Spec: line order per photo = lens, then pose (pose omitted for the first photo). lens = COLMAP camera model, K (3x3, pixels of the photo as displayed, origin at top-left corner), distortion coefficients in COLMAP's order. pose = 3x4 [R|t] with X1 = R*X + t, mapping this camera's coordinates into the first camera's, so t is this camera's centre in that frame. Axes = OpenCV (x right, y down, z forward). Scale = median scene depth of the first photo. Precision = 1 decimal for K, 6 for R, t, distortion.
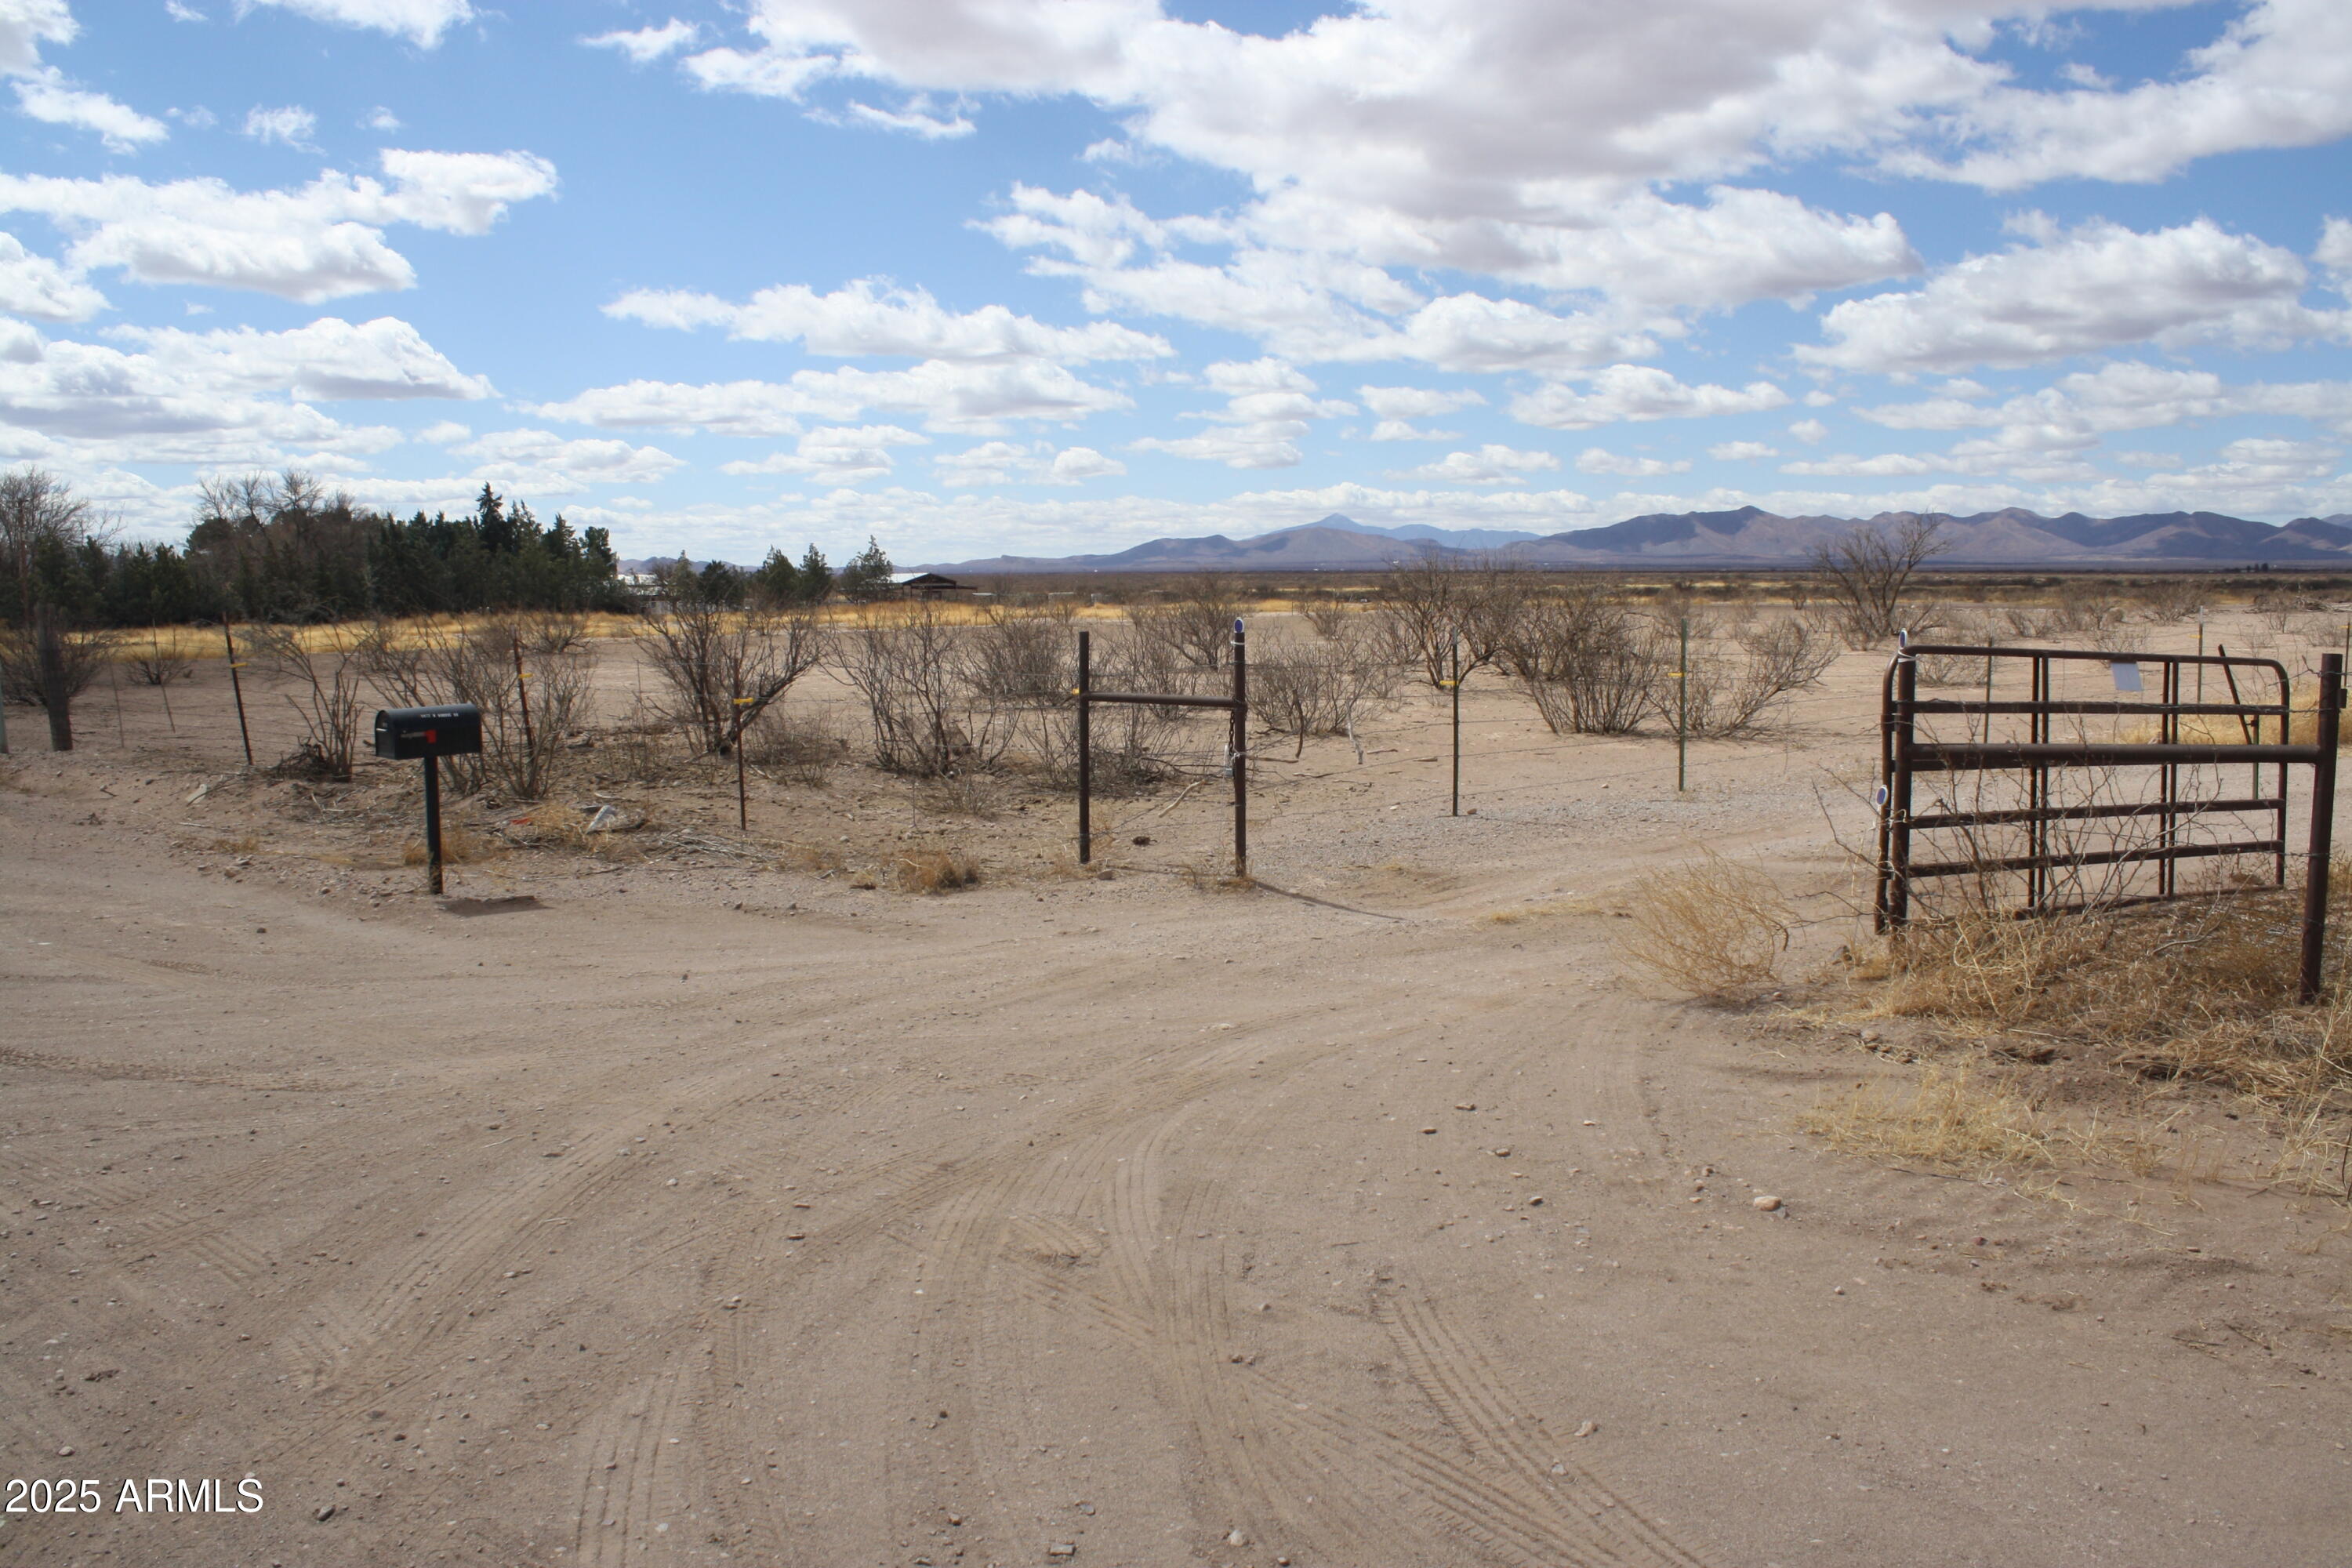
lens RADIAL K [[2053.2, 0, 1176.0], [0, 2053.2, 784.0], [0, 0, 1]] dist [-0.179450, 0.171328]
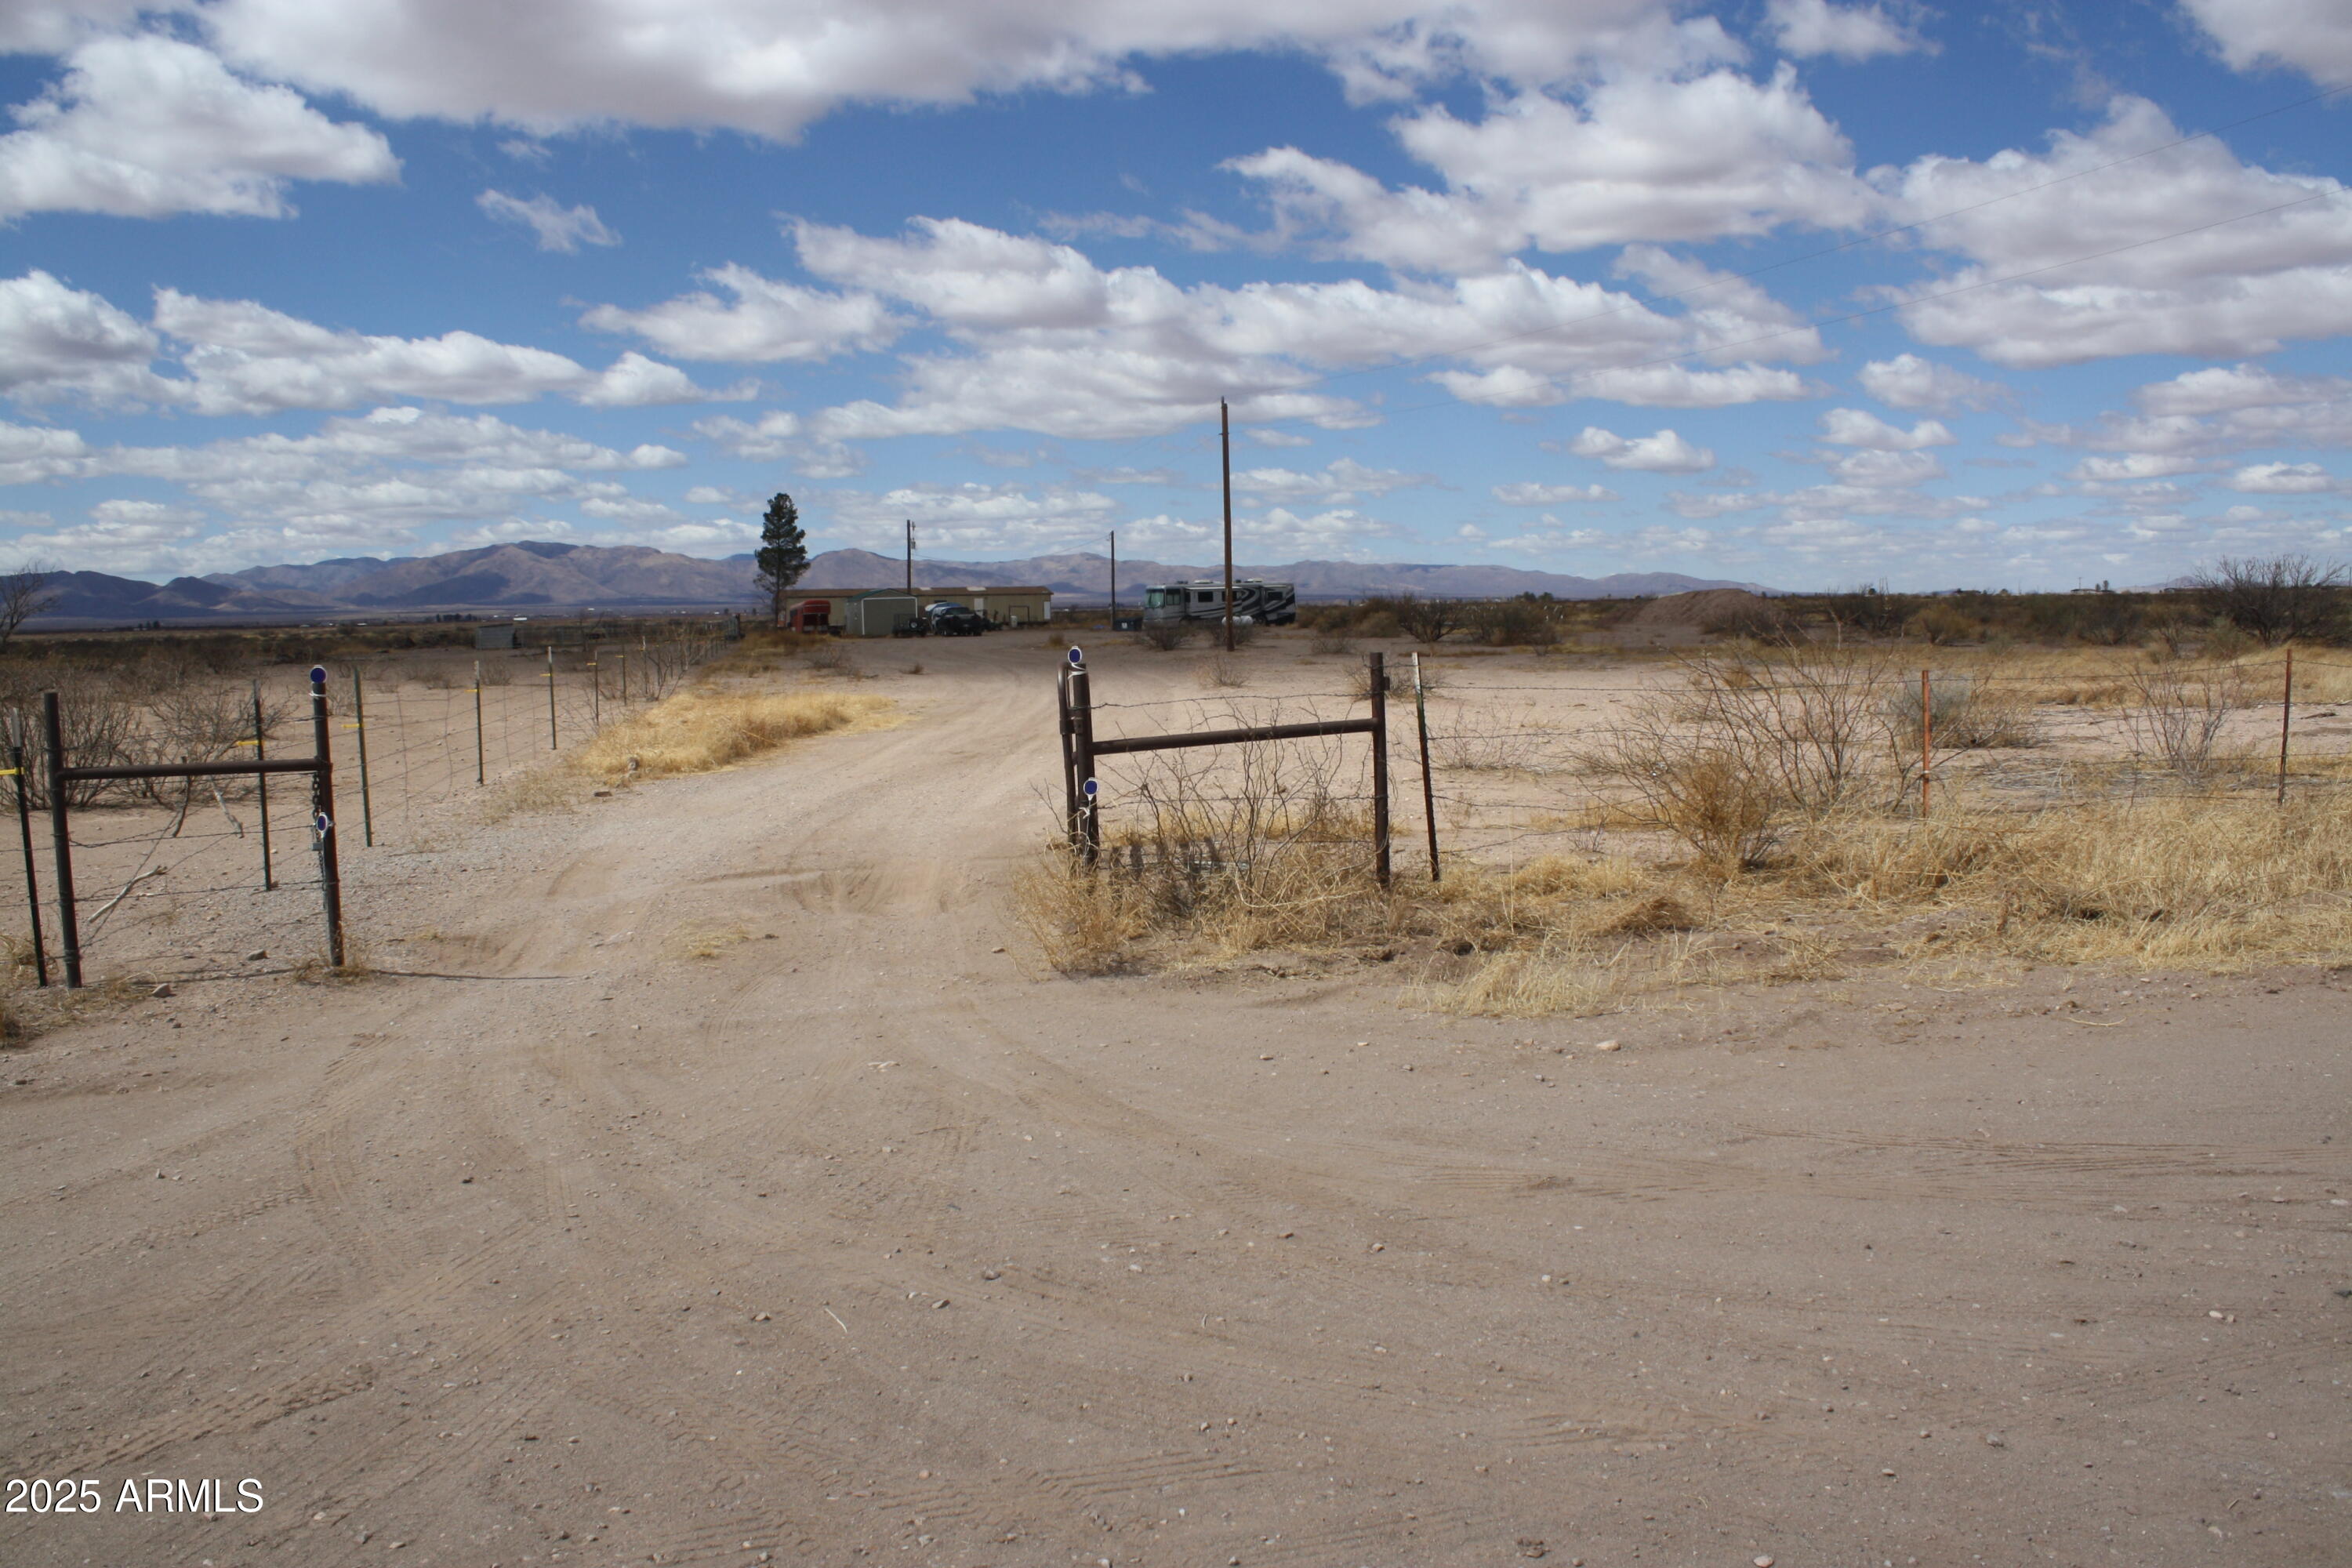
lens RADIAL K [[2053.2, 0, 1176.0], [0, 2053.2, 784.0], [0, 0, 1]] dist [-0.179450, 0.171328]
pose [[0.504594, -0.074150, 0.860167, -0.808917], [0.101302, 0.994508, 0.026305, -0.027168], [-0.857393, 0.073863, 0.509334, 0.426124]]
